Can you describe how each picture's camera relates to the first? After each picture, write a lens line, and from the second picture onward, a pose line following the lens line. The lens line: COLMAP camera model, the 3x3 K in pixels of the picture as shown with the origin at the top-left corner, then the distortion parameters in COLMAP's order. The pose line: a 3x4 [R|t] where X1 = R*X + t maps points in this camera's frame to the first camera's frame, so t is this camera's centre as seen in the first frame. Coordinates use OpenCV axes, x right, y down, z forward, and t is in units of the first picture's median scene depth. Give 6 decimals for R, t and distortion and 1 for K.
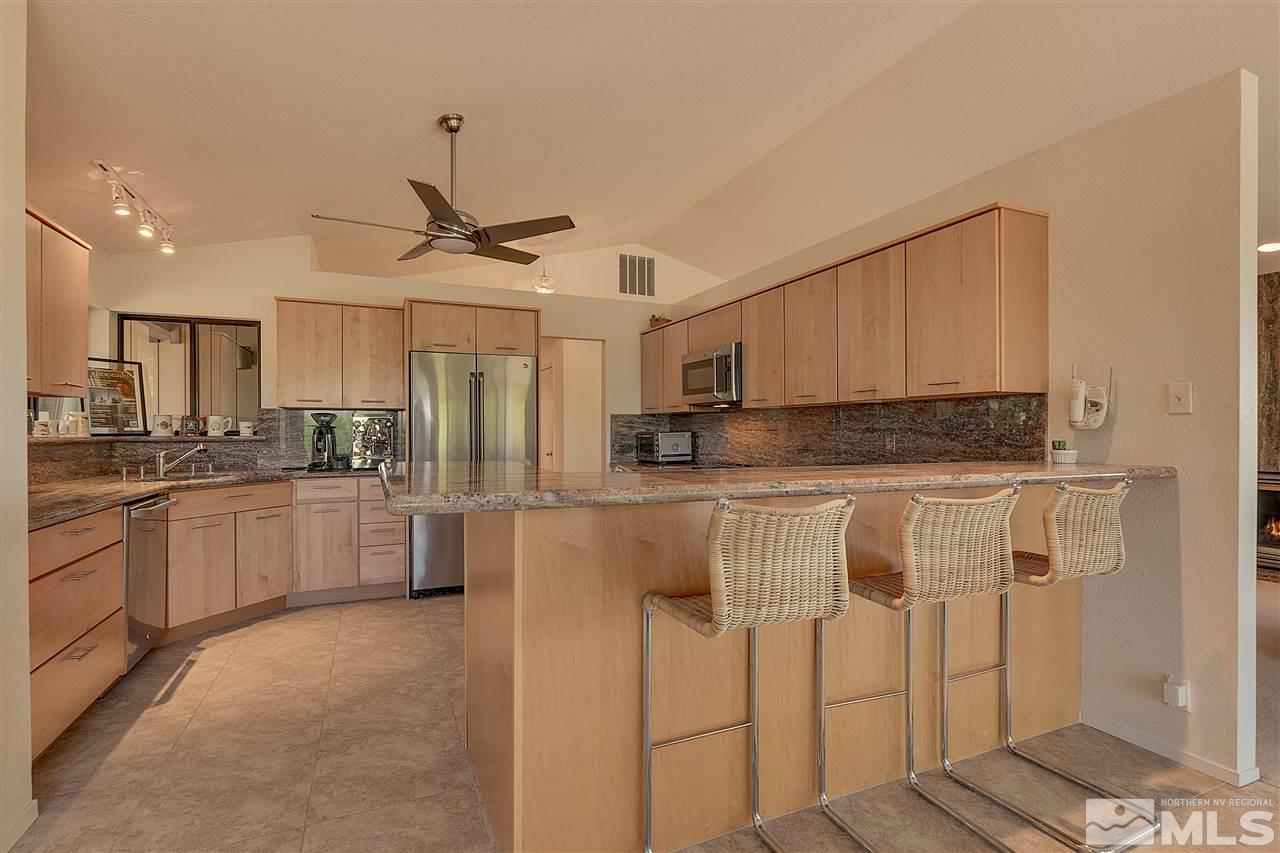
lens RADIAL K [[586.5, 0, 640.4], [0, 586.5, 426.8], [0, 0, 1]] dist [0.001549, 0.000640]
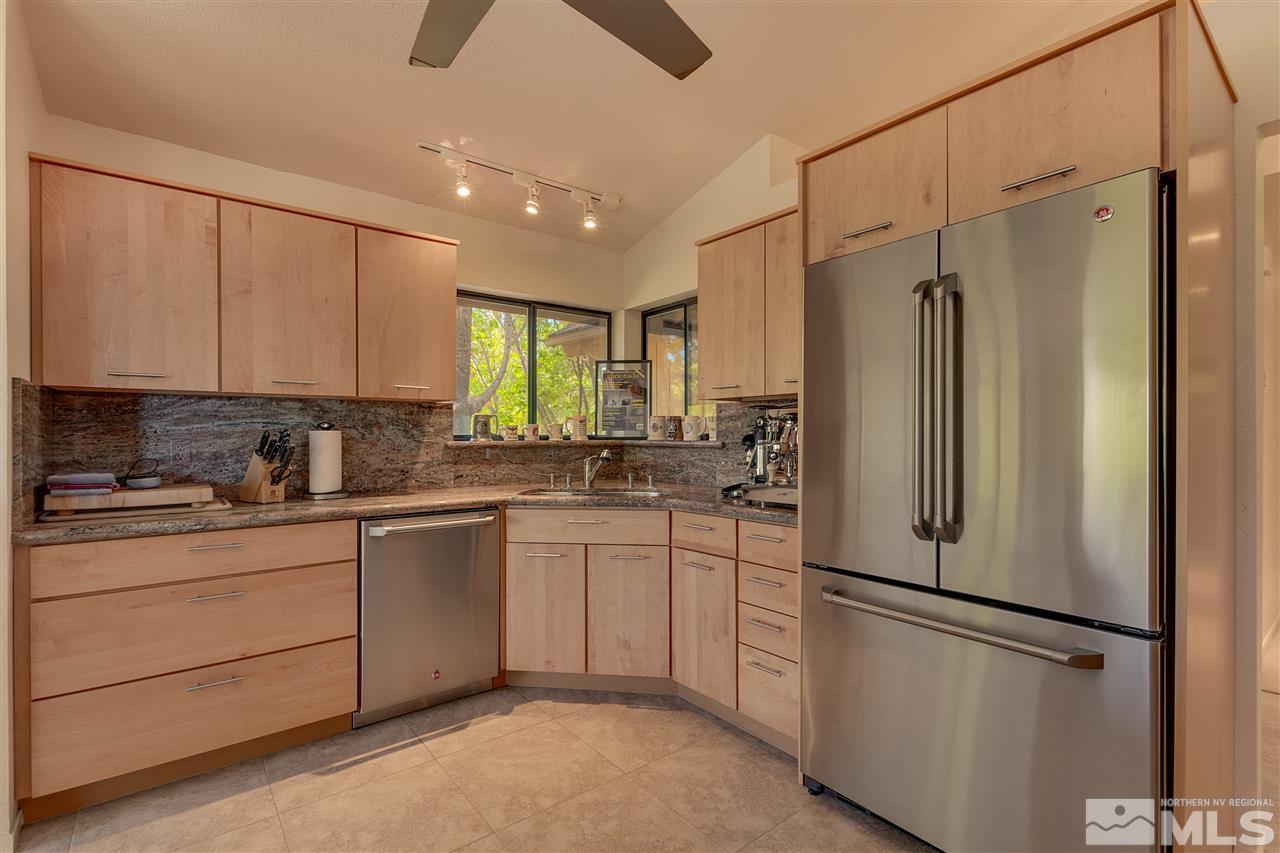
lens RADIAL K [[586.5, 0, 634.7], [0, 586.5, 431.0], [0, 0, 1]] dist [0.001549, 0.000640]
pose [[0.232110, -0.003556, -0.972683, 0.045873], [0.009199, 0.999957, -0.001460, 0.003778], [0.972646, -0.008609, 0.232132, 0.816685]]
